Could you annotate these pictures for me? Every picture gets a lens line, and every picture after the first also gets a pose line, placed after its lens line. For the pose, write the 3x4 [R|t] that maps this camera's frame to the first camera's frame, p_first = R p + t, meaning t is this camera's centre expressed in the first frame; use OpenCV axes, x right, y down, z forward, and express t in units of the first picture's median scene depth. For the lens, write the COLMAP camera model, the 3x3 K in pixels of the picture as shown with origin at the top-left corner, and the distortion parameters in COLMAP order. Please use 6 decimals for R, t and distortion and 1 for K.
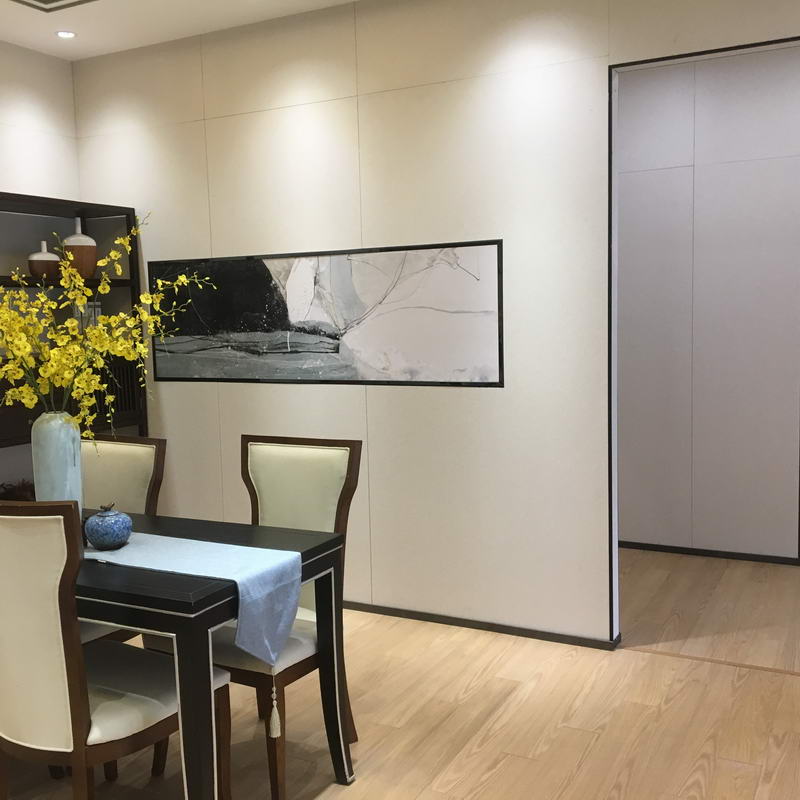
lens RADIAL K [[897.5, 0, 397.7], [0, 897.5, 396.7], [0, 0, 1]] dist [0.118885, -0.245566]
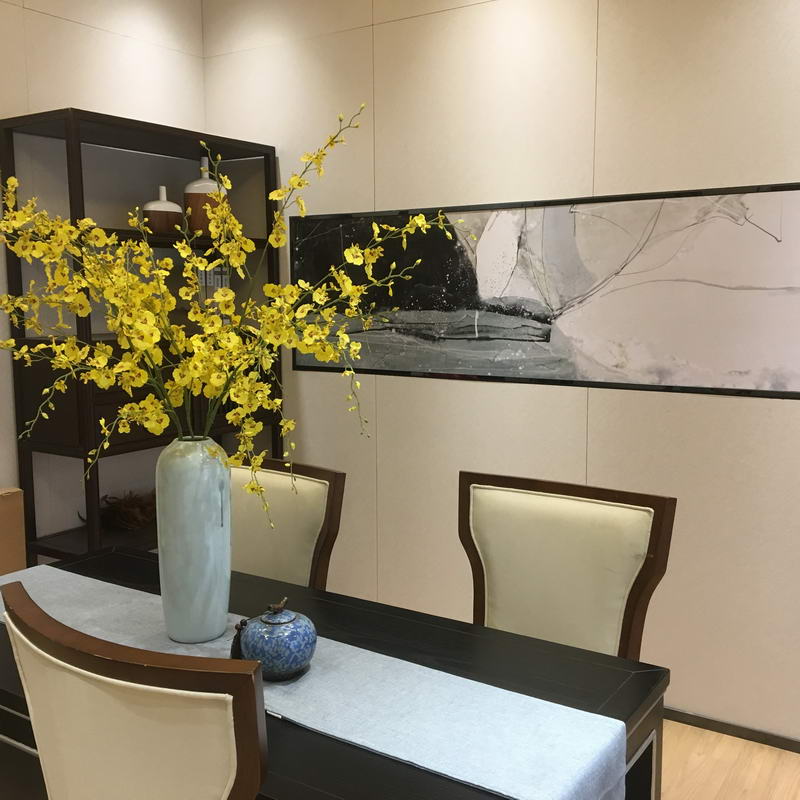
lens RADIAL K [[897.5, 0, 397.7], [0, 897.5, 396.7], [0, 0, 1]] dist [0.118885, -0.245566]
pose [[0.995014, 0.031890, -0.094495, -0.117562], [-0.029280, 0.999154, 0.028880, -0.021716], [0.095336, -0.025969, 0.995106, 0.260033]]
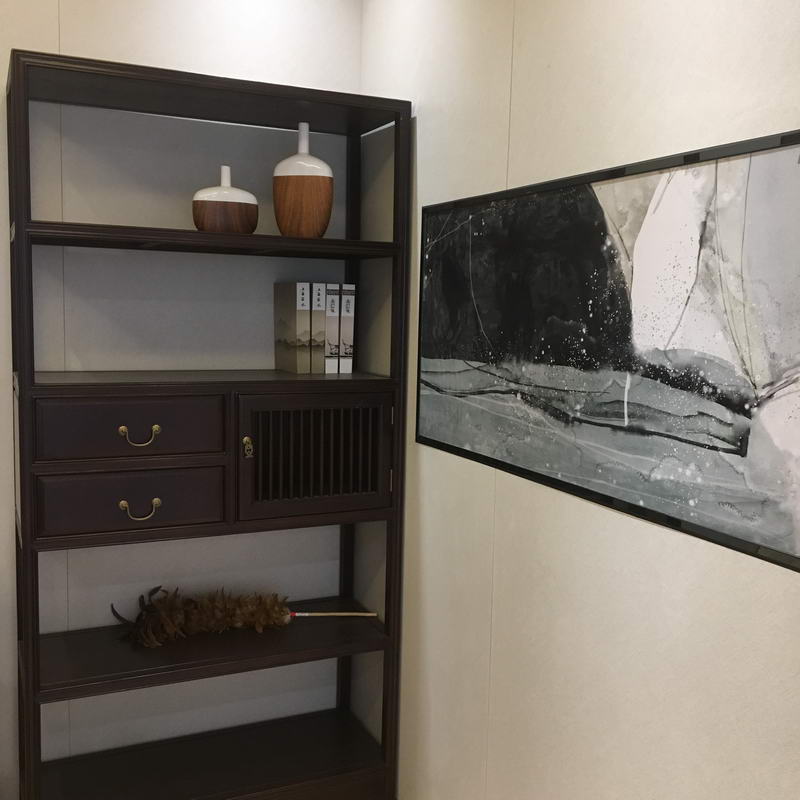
lens RADIAL K [[897.5, 0, 397.7], [0, 897.5, 396.7], [0, 0, 1]] dist [0.118885, -0.245566]
pose [[0.792155, 0.106670, -0.600926, 0.029649], [-0.102675, 0.993867, 0.041071, -0.070574], [0.601622, 0.029166, 0.798249, 0.663057]]
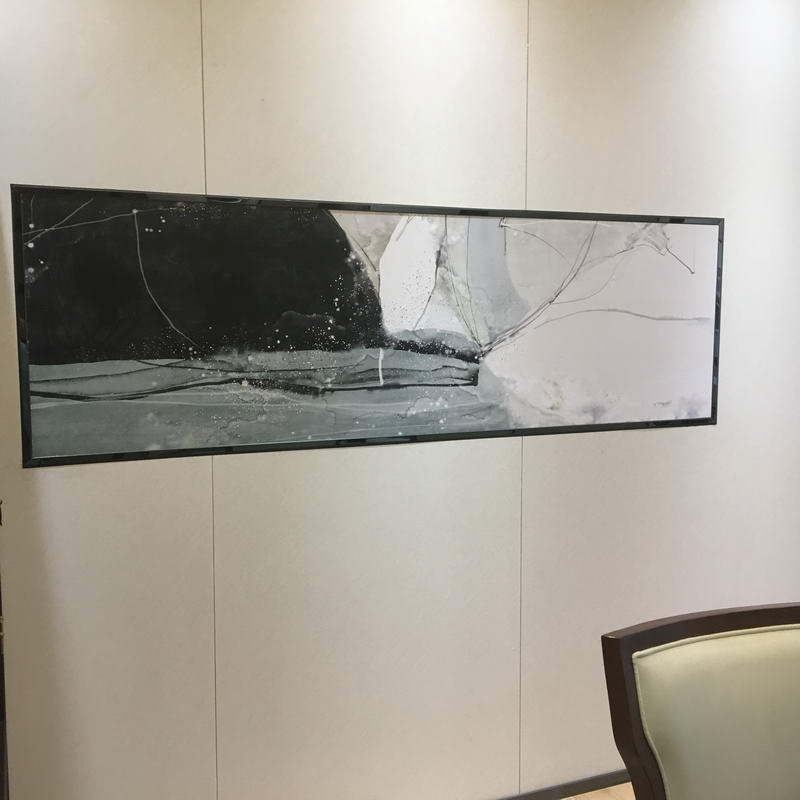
lens RADIAL K [[897.5, 0, 397.7], [0, 897.5, 396.7], [0, 0, 1]] dist [0.118885, -0.245566]
pose [[0.631678, -0.044560, 0.773949, -0.550430], [0.061037, 0.998106, 0.007649, -0.048774], [-0.772824, 0.042408, 0.633202, 0.671085]]
